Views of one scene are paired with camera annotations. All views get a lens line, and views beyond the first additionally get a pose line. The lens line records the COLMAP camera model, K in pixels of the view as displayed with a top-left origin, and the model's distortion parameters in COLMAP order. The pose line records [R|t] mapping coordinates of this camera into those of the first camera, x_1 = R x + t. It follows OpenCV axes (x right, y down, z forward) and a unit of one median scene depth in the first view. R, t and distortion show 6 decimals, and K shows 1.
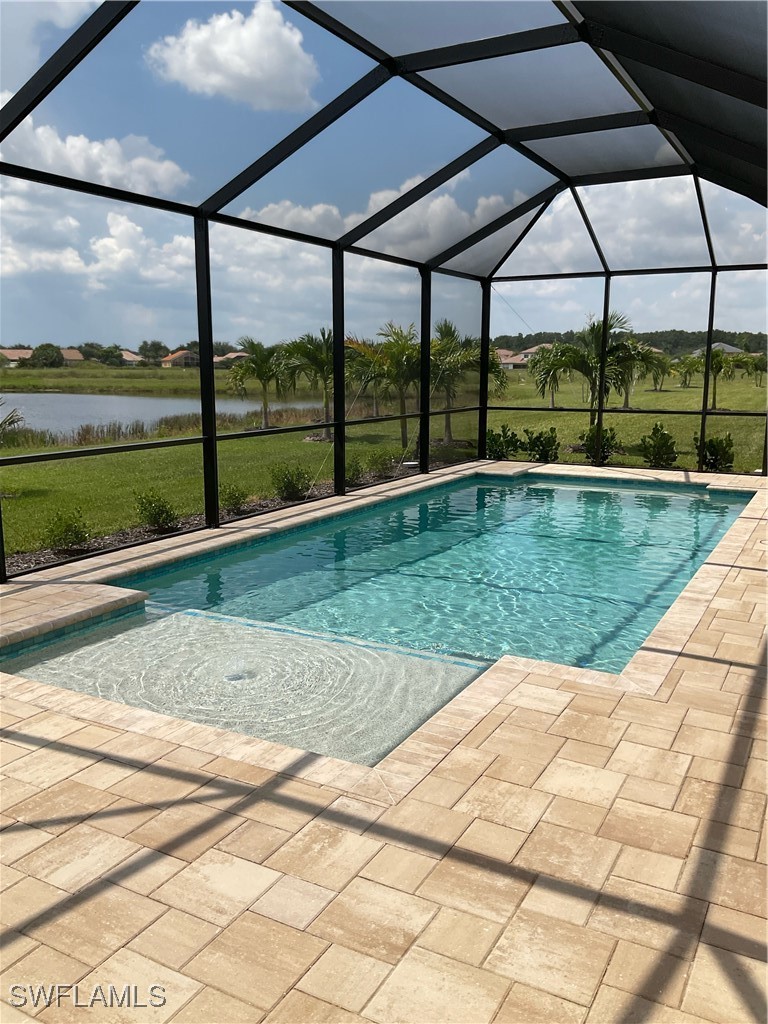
lens RADIAL K [[851.9, 0, 378.2], [0, 851.9, 514.7], [0, 0, 1]] dist [0.064082, -0.132992]
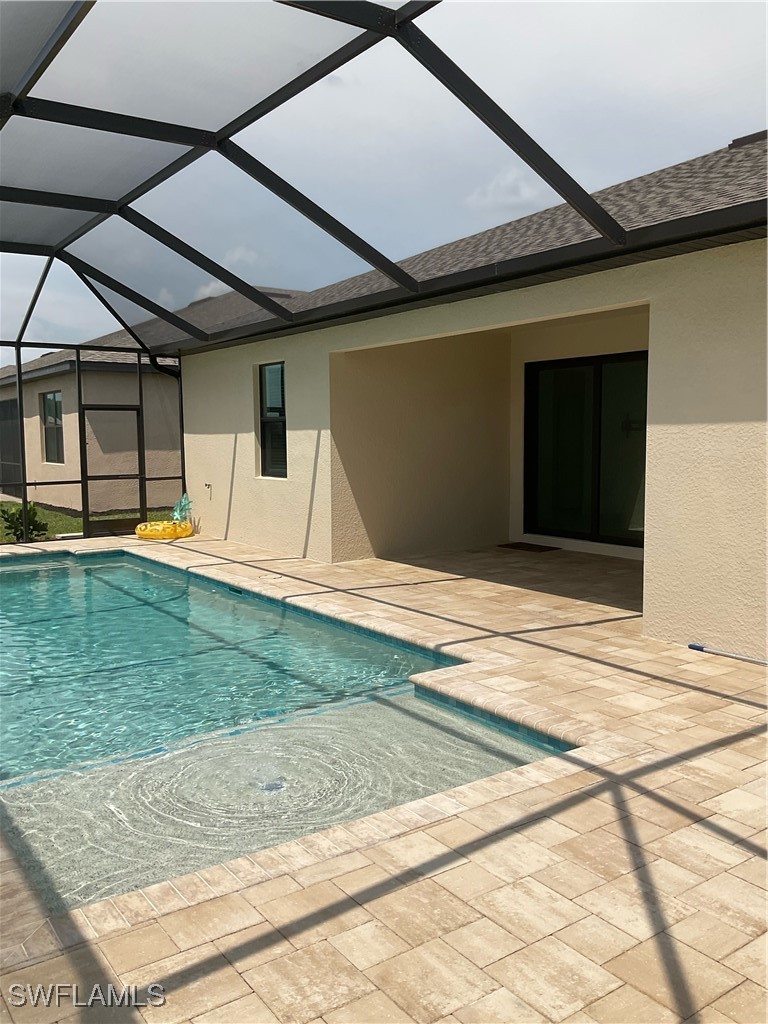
lens RADIAL K [[851.9, 0, 380.6], [0, 851.9, 509.6], [0, 0, 1]] dist [0.064082, -0.132992]
pose [[0.440281, -0.090811, 0.893256, -1.318412], [0.169321, 0.985419, 0.016724, -0.132612], [-0.881750, 0.143884, 0.449237, 0.672431]]
